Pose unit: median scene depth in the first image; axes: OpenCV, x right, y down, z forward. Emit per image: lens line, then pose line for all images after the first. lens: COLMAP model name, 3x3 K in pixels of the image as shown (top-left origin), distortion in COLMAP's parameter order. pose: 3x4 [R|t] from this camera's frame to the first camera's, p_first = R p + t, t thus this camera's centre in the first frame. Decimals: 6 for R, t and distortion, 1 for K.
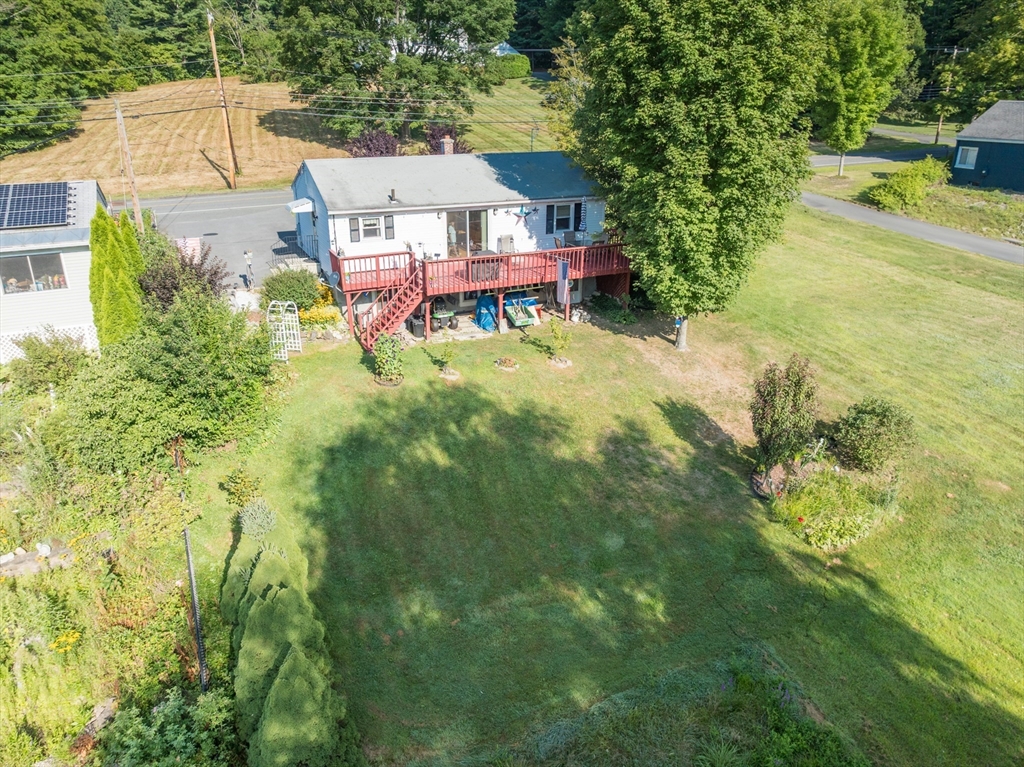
lens RADIAL K [[718.5, 0, 508.8], [0, 718.5, 389.3], [0, 0, 1]] dist [-0.058716, 0.034815]
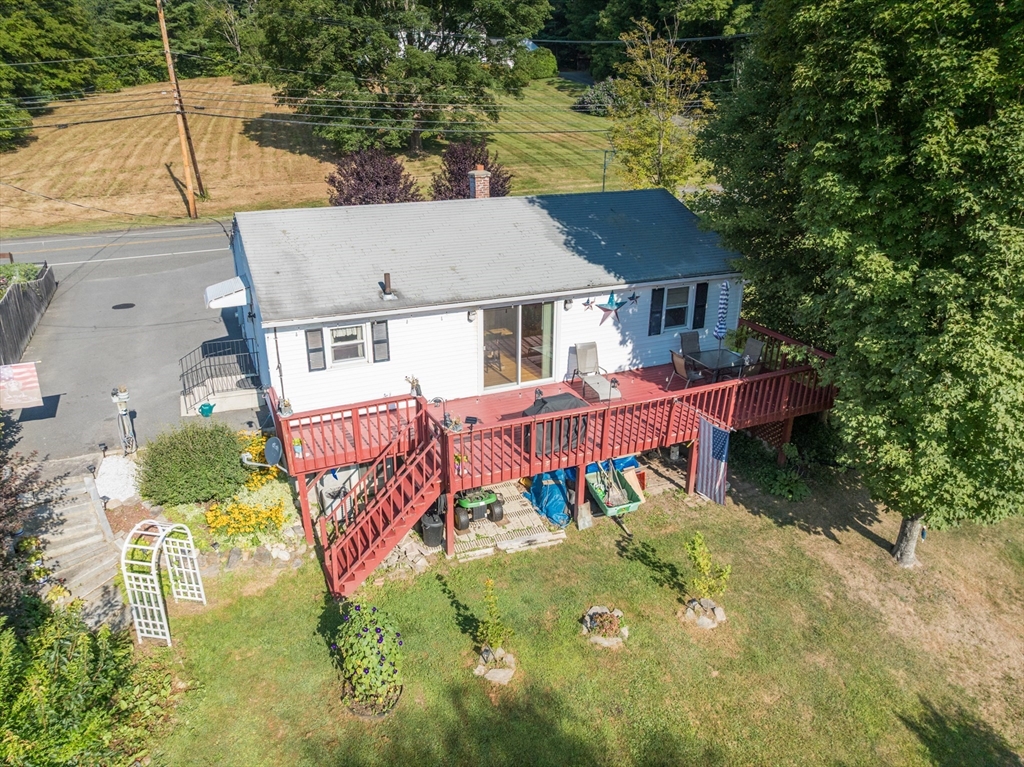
lens RADIAL K [[718.5, 0, 510.1], [0, 718.5, 382.7], [0, 0, 1]] dist [-0.058716, 0.034815]
pose [[0.999905, 0.006444, -0.012196, -0.056206], [-0.006569, 0.999926, -0.010233, -0.176101], [0.012129, 0.010312, 0.999873, 0.419108]]
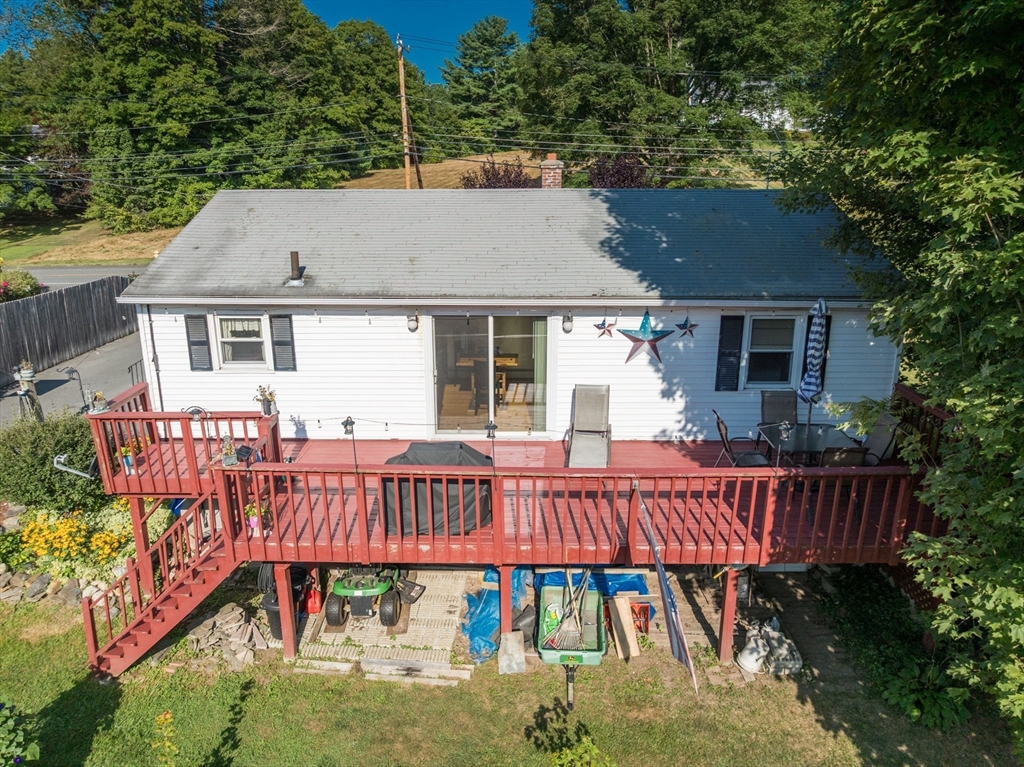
lens RADIAL K [[718.5, 0, 517.6], [0, 718.5, 383.4], [0, 0, 1]] dist [-0.058716, 0.034815]
pose [[0.902804, 0.112708, -0.415021, 0.116853], [-0.161182, 0.983380, -0.083565, -0.177206], [0.398705, 0.142337, 0.905966, 0.637408]]
